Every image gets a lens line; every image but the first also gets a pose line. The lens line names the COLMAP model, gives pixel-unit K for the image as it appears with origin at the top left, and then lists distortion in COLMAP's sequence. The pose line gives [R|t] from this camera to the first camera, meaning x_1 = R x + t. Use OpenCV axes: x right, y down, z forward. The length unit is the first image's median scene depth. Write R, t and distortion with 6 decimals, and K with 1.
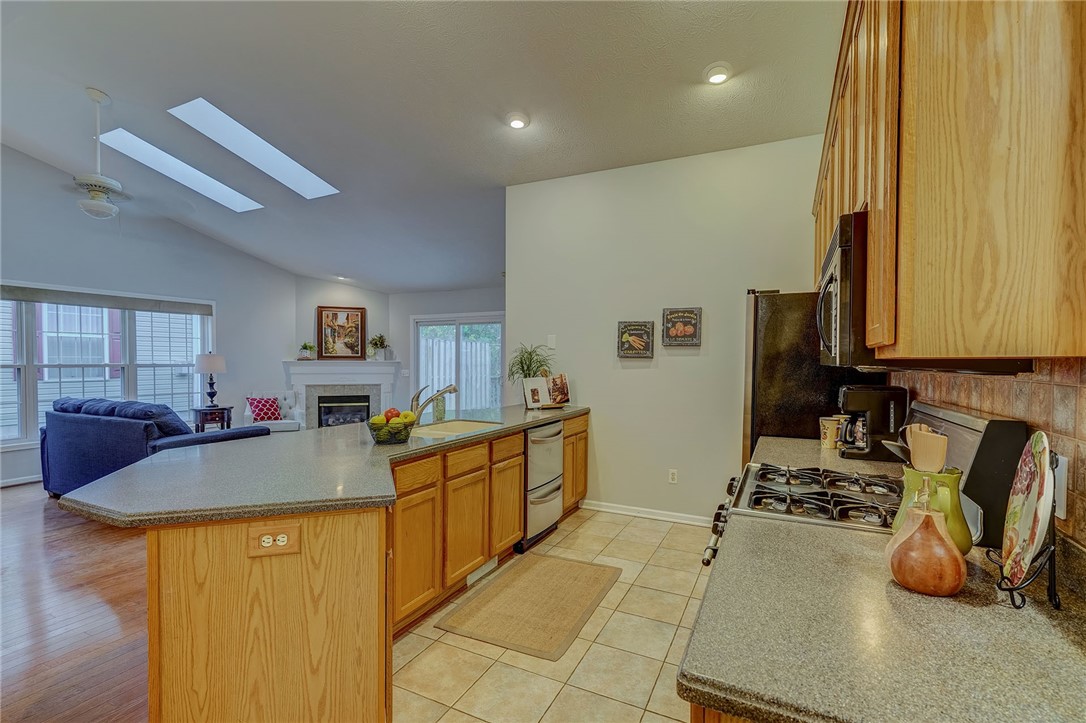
lens RADIAL K [[493.8, 0, 541.3], [0, 493.8, 351.5], [0, 0, 1]] dist [0.004654, 0.001488]
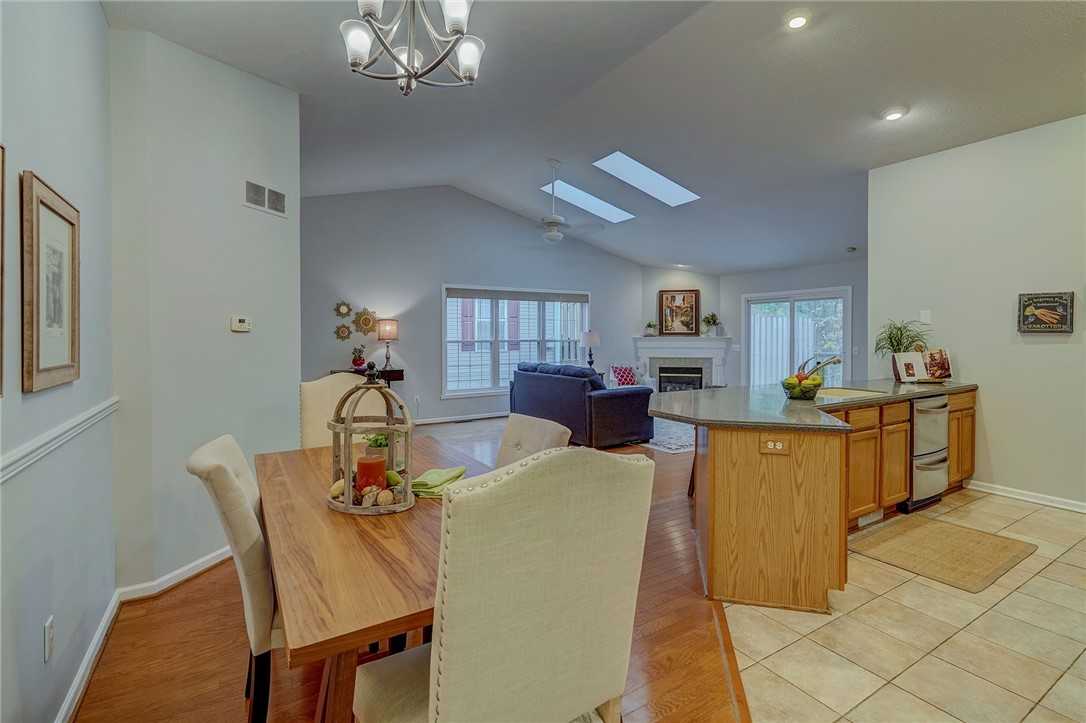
lens RADIAL K [[502.1, 0, 541.4], [0, 502.1, 330.0], [0, 0, 1]] dist [0.002380, 0.005568]
pose [[0.849564, -0.011651, -0.527357, -0.109861], [0.014849, 0.999888, 0.001831, -0.007101], [0.527277, -0.009387, 0.849642, -0.299773]]
